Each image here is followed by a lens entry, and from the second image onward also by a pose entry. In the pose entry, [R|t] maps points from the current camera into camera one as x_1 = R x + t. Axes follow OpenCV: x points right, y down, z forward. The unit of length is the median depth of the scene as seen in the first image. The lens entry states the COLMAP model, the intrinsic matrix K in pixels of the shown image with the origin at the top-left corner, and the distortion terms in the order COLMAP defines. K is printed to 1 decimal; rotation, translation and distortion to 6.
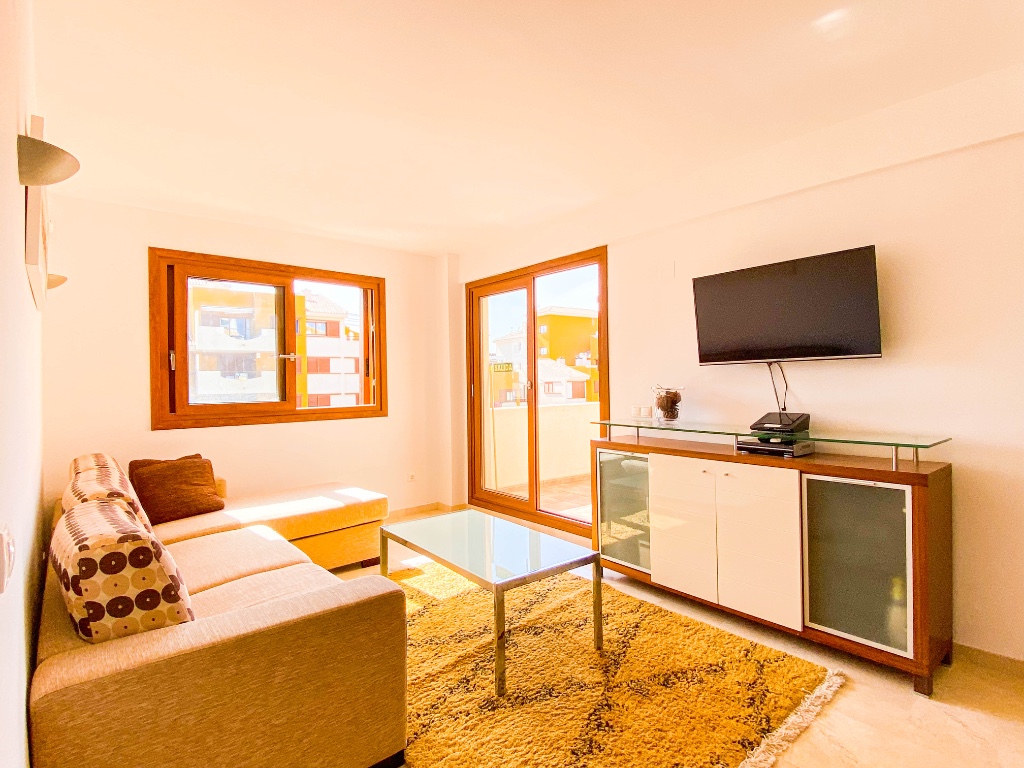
lens RADIAL K [[524.5, 0, 516.3], [0, 524.5, 383.7], [0, 0, 1]] dist [0.018965, -0.021503]
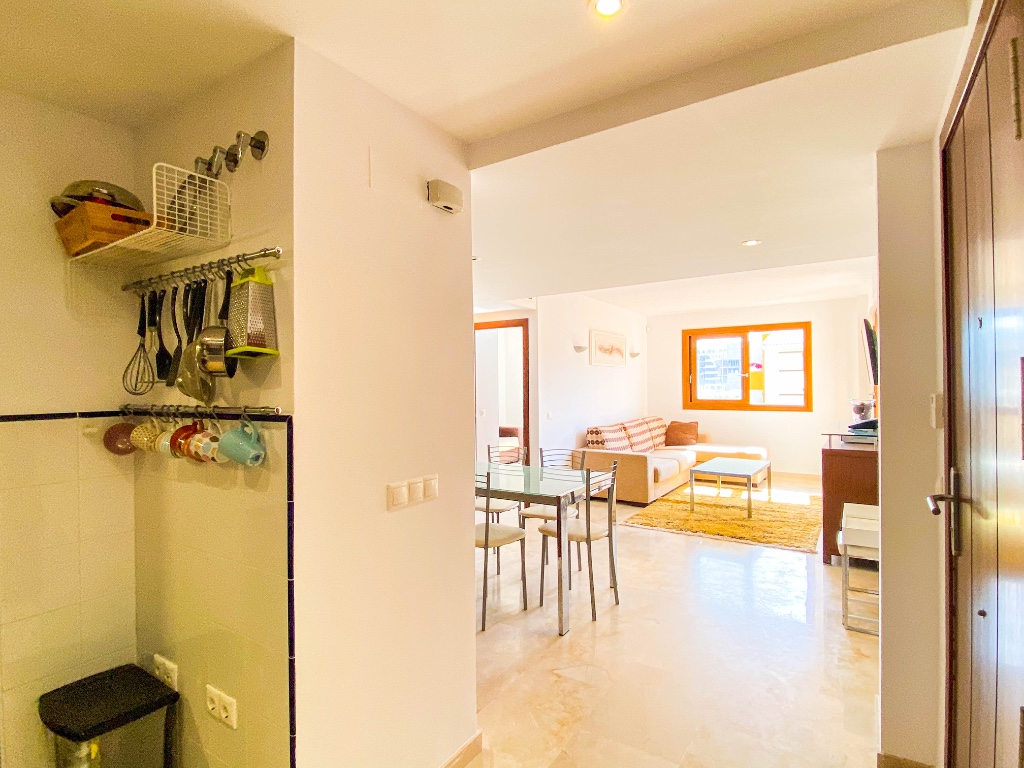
lens RADIAL K [[508.8, 0, 512.0], [0, 508.8, 384.0], [0, 0, 1]] dist [-0.000660, -0.000324]
pose [[0.281255, 0.010498, -0.959576, 1.394124], [0.002443, 0.999929, 0.011655, -0.056966], [0.959630, -0.005622, 0.281209, -0.387024]]
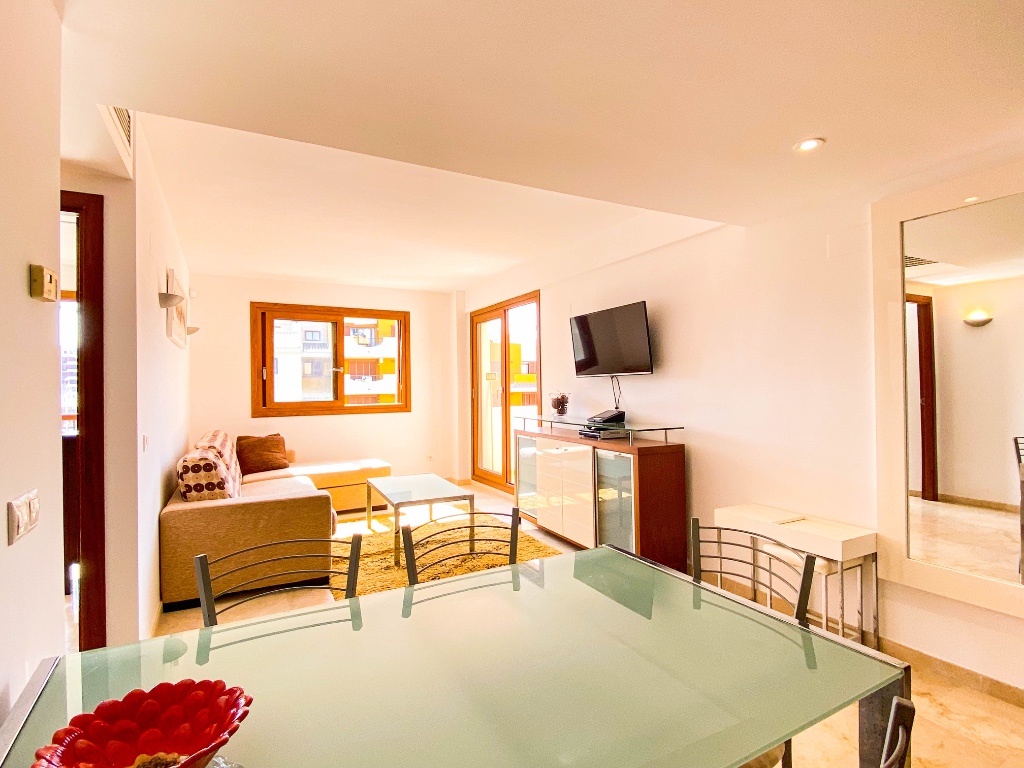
lens RADIAL K [[519.2, 0, 513.9], [0, 519.2, 383.7], [0, 0, 1]] dist [0.044510, -0.052556]
pose [[0.976194, 0.000961, -0.216895, 0.465019], [-0.001879, 0.999990, -0.004025, -0.010721], [0.216889, 0.004336, 0.976187, -0.401985]]
